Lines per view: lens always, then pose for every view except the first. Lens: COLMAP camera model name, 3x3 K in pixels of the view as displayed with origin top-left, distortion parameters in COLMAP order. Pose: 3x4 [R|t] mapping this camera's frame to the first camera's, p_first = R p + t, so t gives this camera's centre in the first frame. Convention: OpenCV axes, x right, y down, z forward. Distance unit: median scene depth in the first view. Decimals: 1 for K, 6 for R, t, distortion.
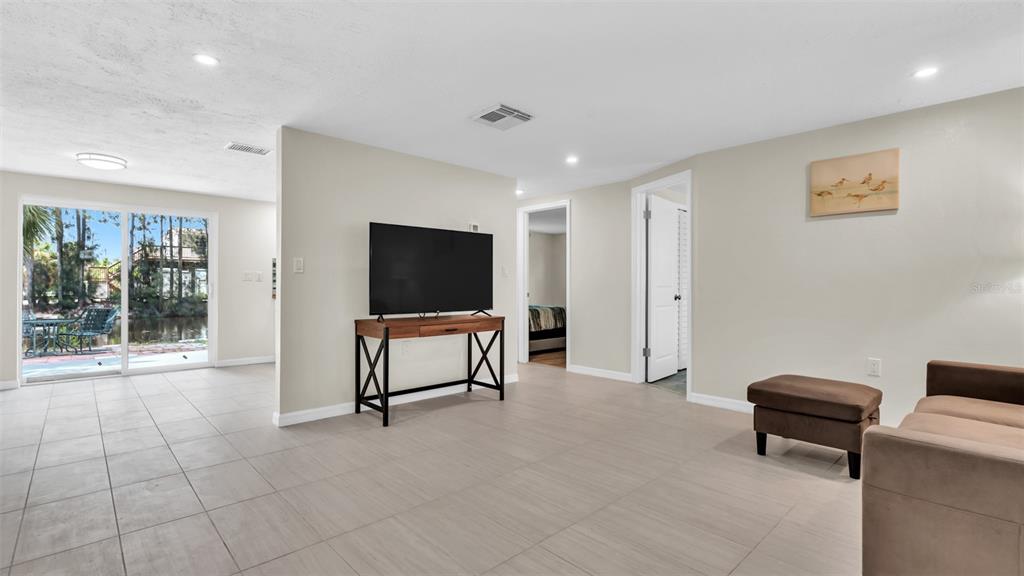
lens RADIAL K [[464.9, 0, 516.5], [0, 464.9, 289.4], [0, 0, 1]] dist [0.001238, -0.000020]
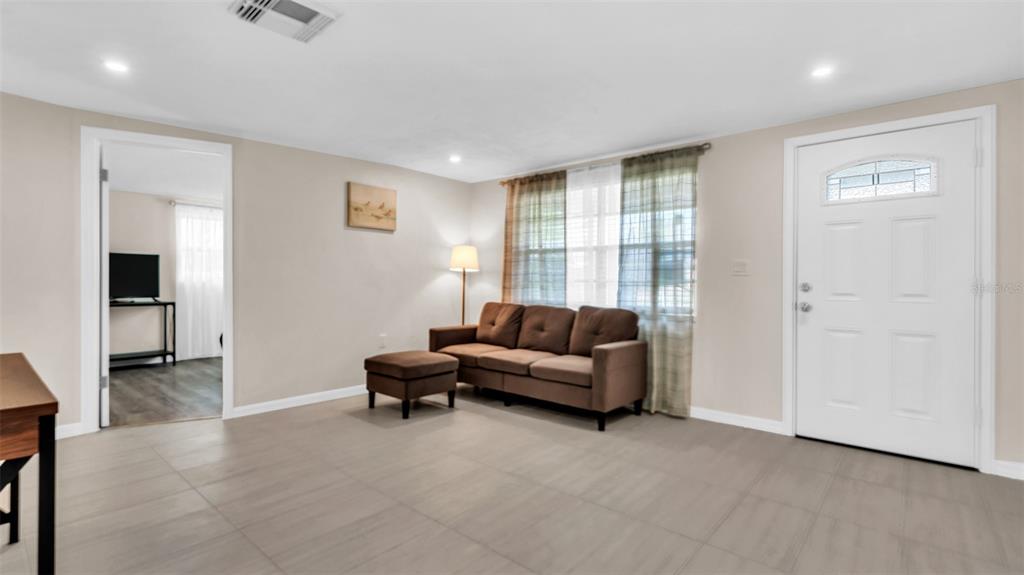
lens RADIAL K [[464.9, 0, 514.2], [0, 464.9, 284.3], [0, 0, 1]] dist [0.001238, -0.000020]
pose [[-0.105831, -0.005882, 0.994367, -0.660942], [0.005646, 0.999963, 0.006516, -0.009672], [-0.994368, 0.006304, -0.105794, 0.745759]]
